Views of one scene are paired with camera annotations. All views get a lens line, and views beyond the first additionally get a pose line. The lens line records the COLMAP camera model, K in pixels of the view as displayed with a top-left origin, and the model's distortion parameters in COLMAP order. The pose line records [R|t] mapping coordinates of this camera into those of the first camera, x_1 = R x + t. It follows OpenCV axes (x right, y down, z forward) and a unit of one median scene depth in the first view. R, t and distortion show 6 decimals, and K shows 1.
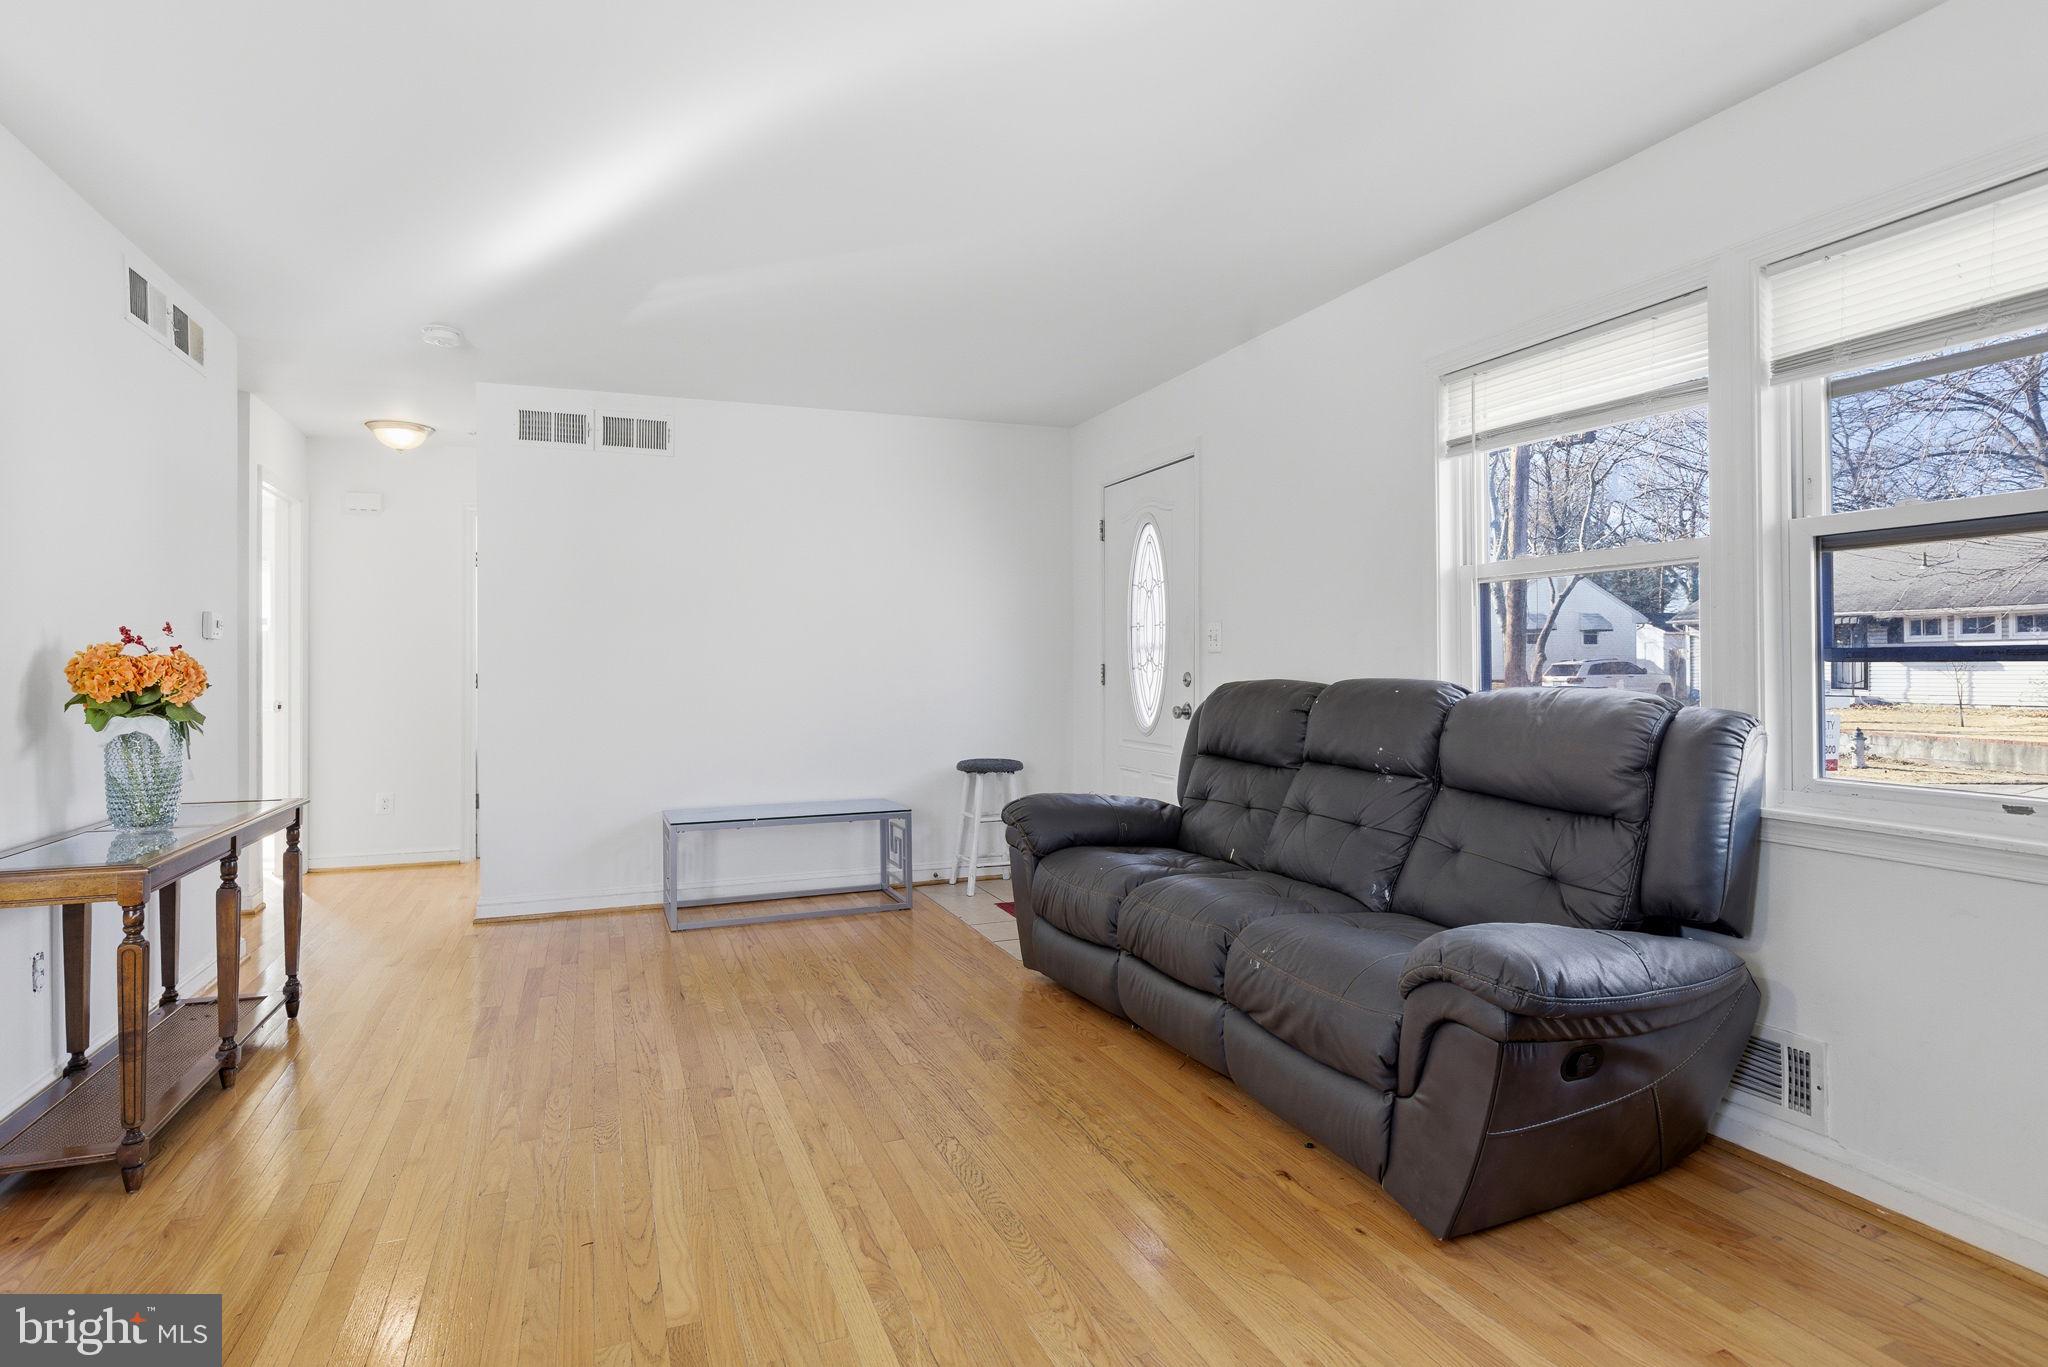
lens RADIAL K [[1050.5, 0, 1022.0], [0, 1050.5, 673.4], [0, 0, 1]] dist [-0.033582, -0.000488]
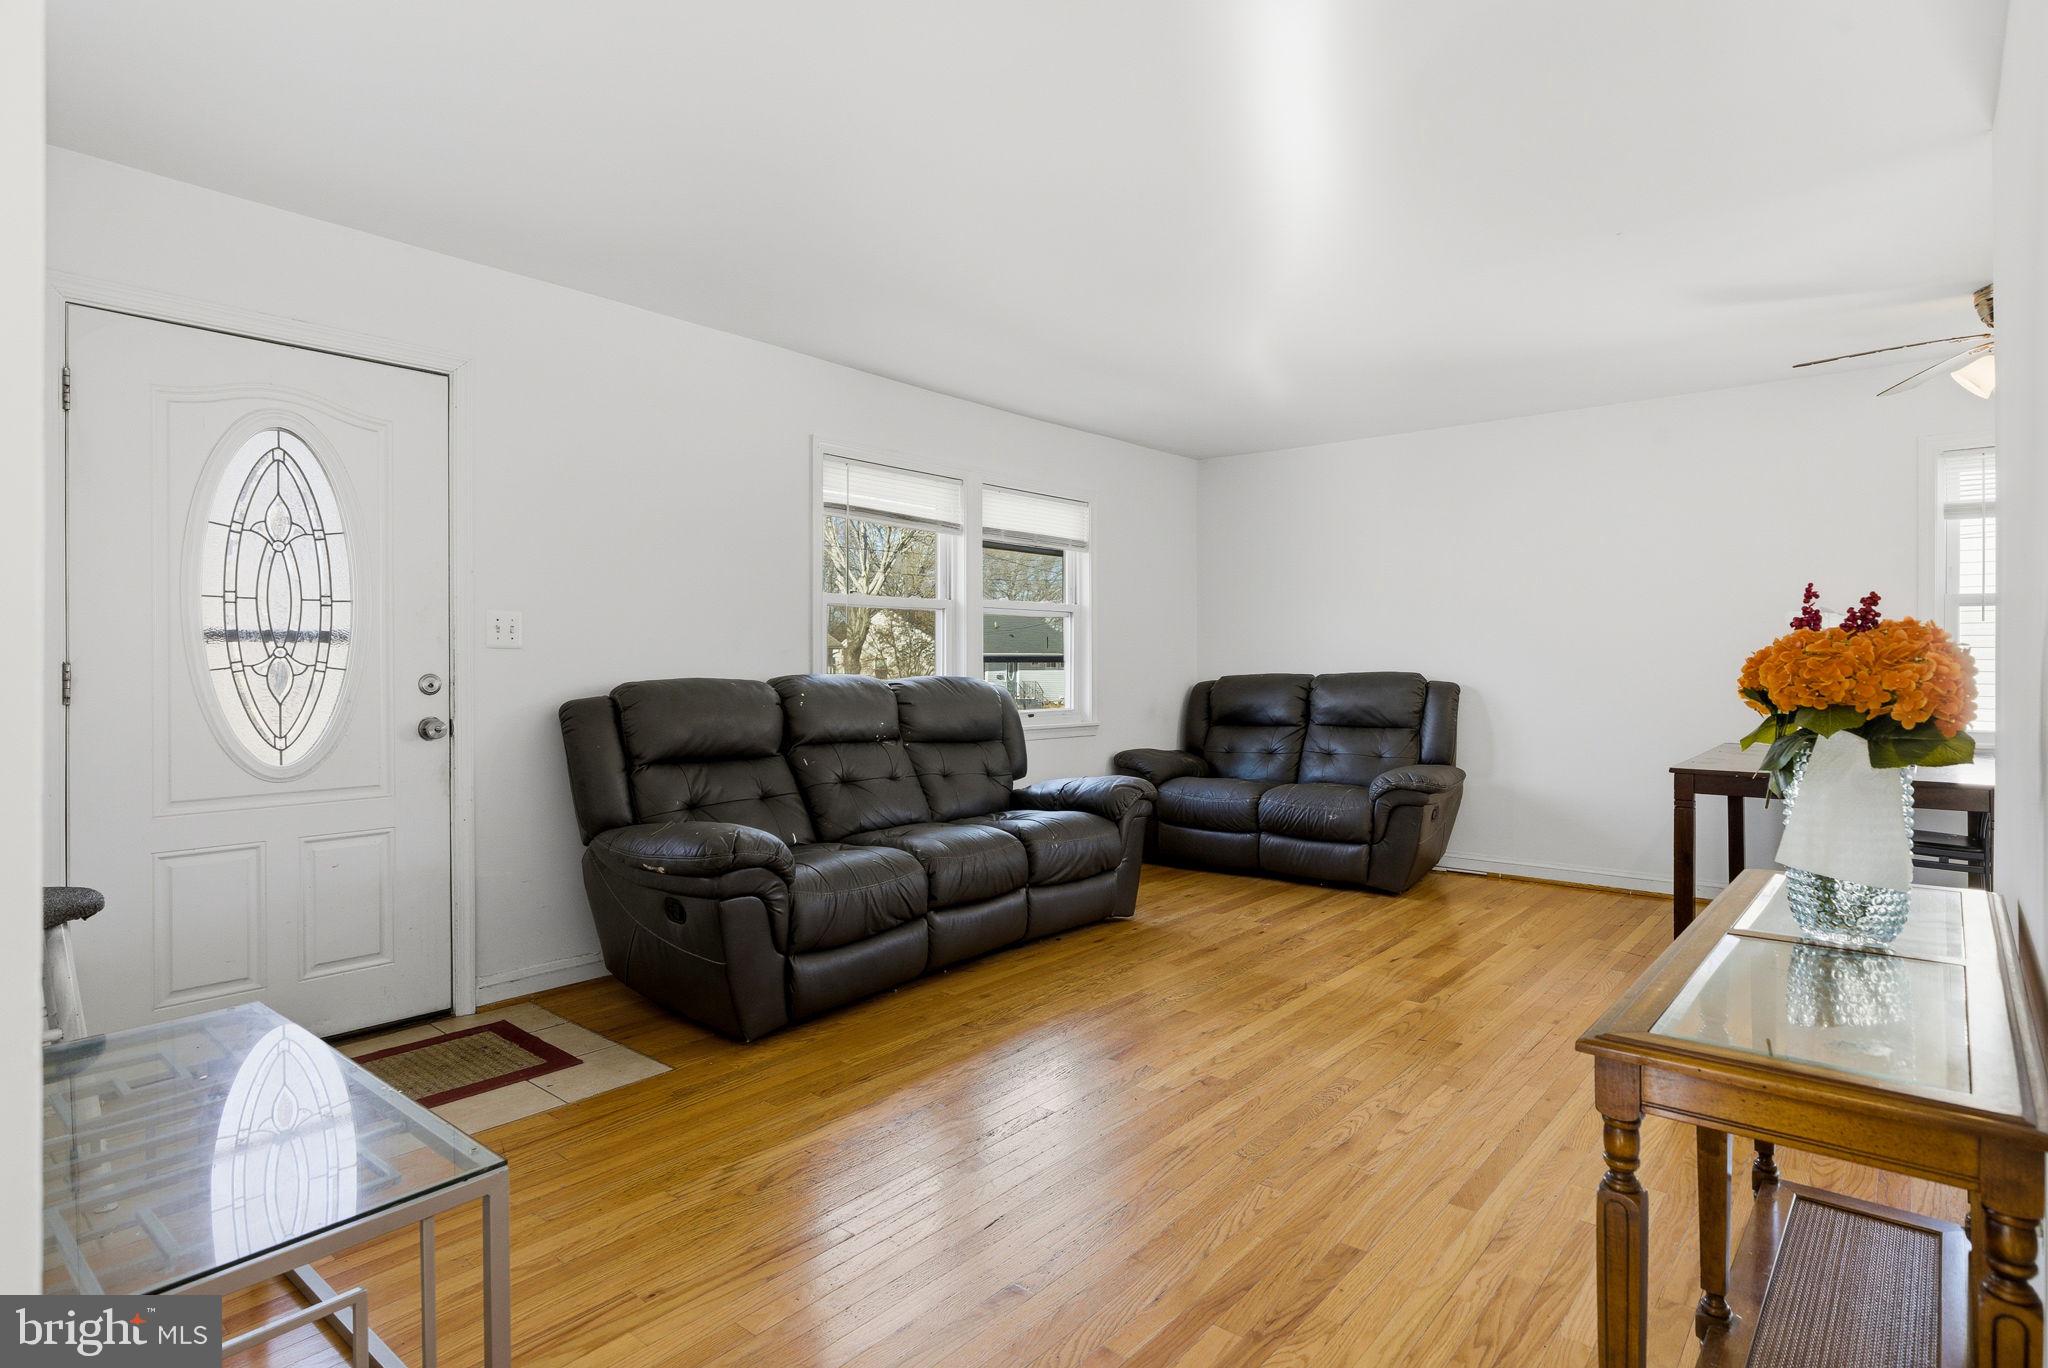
lens RADIAL K [[1074.5, 0, 1020.2], [0, 1074.5, 668.8], [0, 0, 1]] dist [-0.001788, 0.003172]
pose [[-0.457891, -0.007203, 0.888979, -1.198828], [-0.000616, 0.999970, 0.007785, -0.018751], [-0.889008, 0.003017, -0.457882, 1.728544]]
